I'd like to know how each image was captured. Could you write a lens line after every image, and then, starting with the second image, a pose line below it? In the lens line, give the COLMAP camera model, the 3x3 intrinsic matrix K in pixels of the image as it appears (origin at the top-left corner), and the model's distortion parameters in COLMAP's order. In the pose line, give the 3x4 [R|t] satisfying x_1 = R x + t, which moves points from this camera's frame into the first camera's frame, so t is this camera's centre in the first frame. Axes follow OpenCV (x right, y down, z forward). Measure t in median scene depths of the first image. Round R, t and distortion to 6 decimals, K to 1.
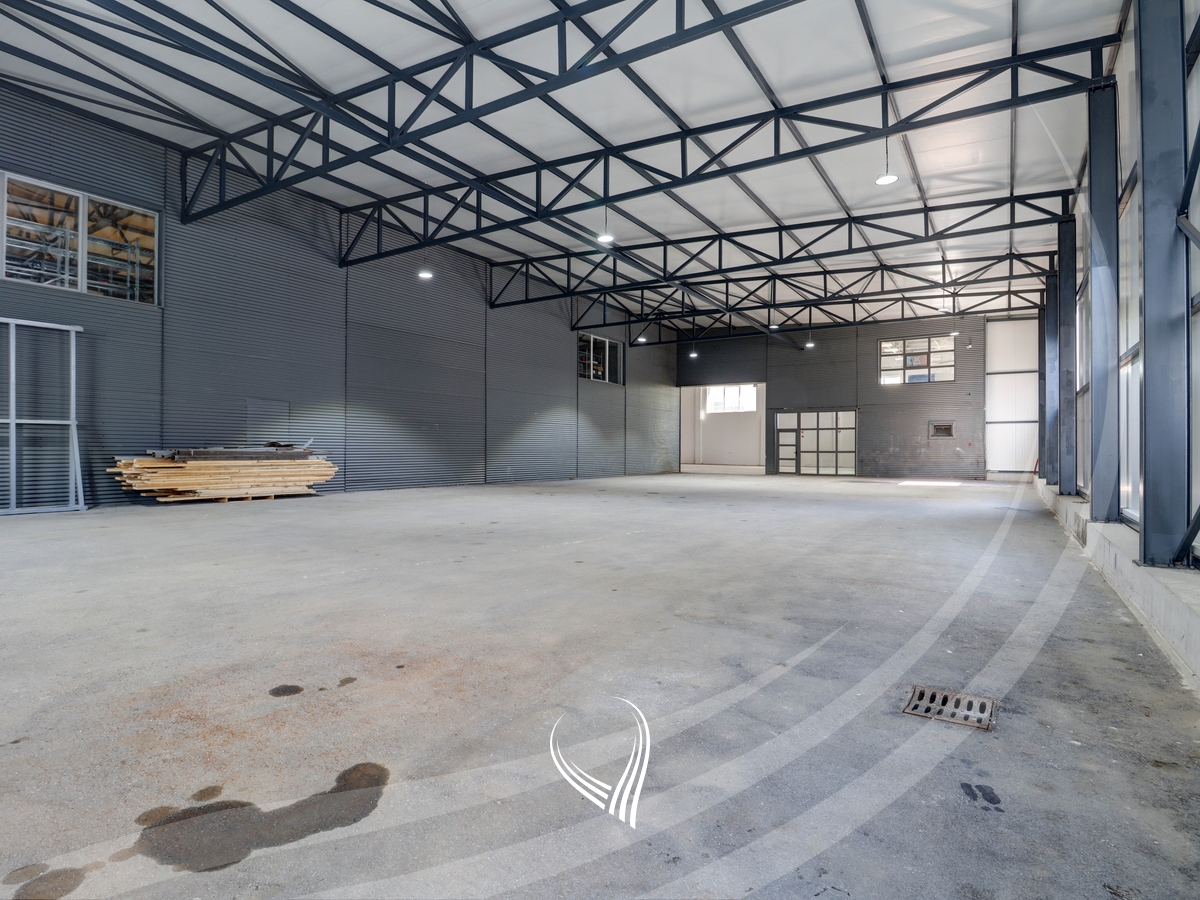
lens RADIAL K [[632.6, 0, 584.9], [0, 632.6, 475.4], [0, 0, 1]] dist [-0.000063, -0.000216]
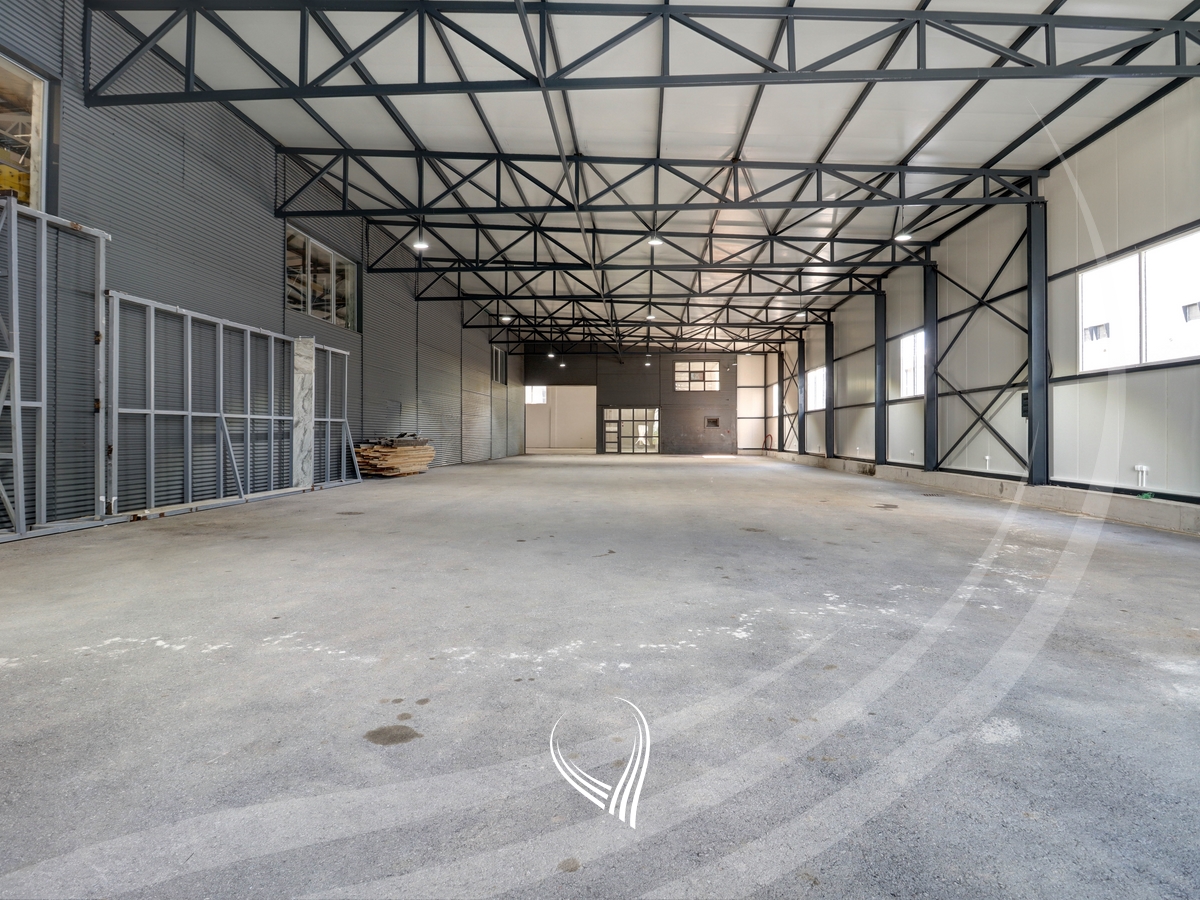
lens RADIAL K [[641.9, 0, 600.0], [0, 641.9, 450.0], [0, 0, 1]] dist [0.000885, 0.000008]
pose [[0.868071, -0.016662, 0.496160, -0.432735], [0.025212, 0.999627, -0.010540, 0.005092], [-0.495799, 0.021659, 0.868167, -0.210955]]
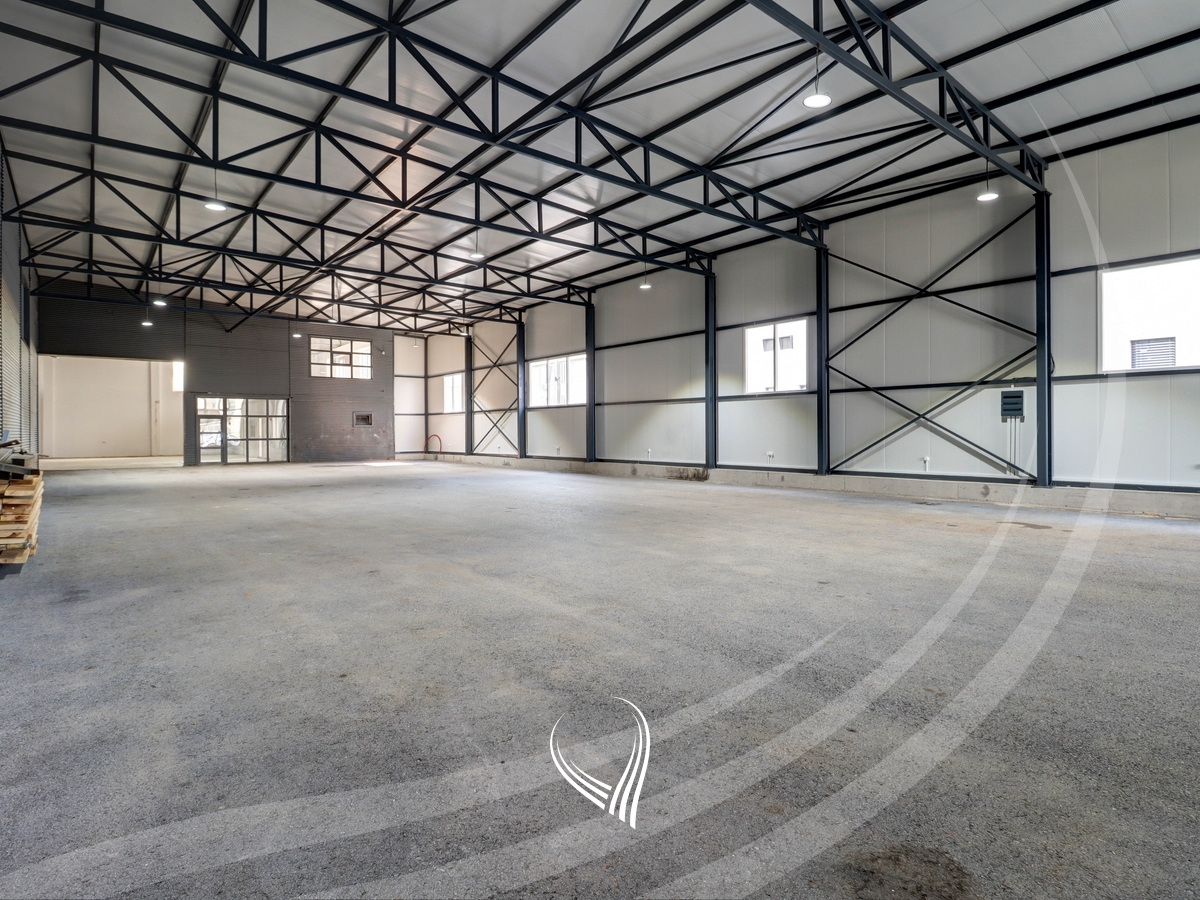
lens RADIAL K [[641.9, 0, 600.0], [0, 641.9, 450.0], [0, 0, 1]] dist [0.000885, 0.000008]
pose [[0.294519, -0.033659, 0.955053, -0.447756], [0.047875, 0.998644, 0.020432, -0.016553], [-0.954446, 0.039706, 0.295731, 0.207217]]
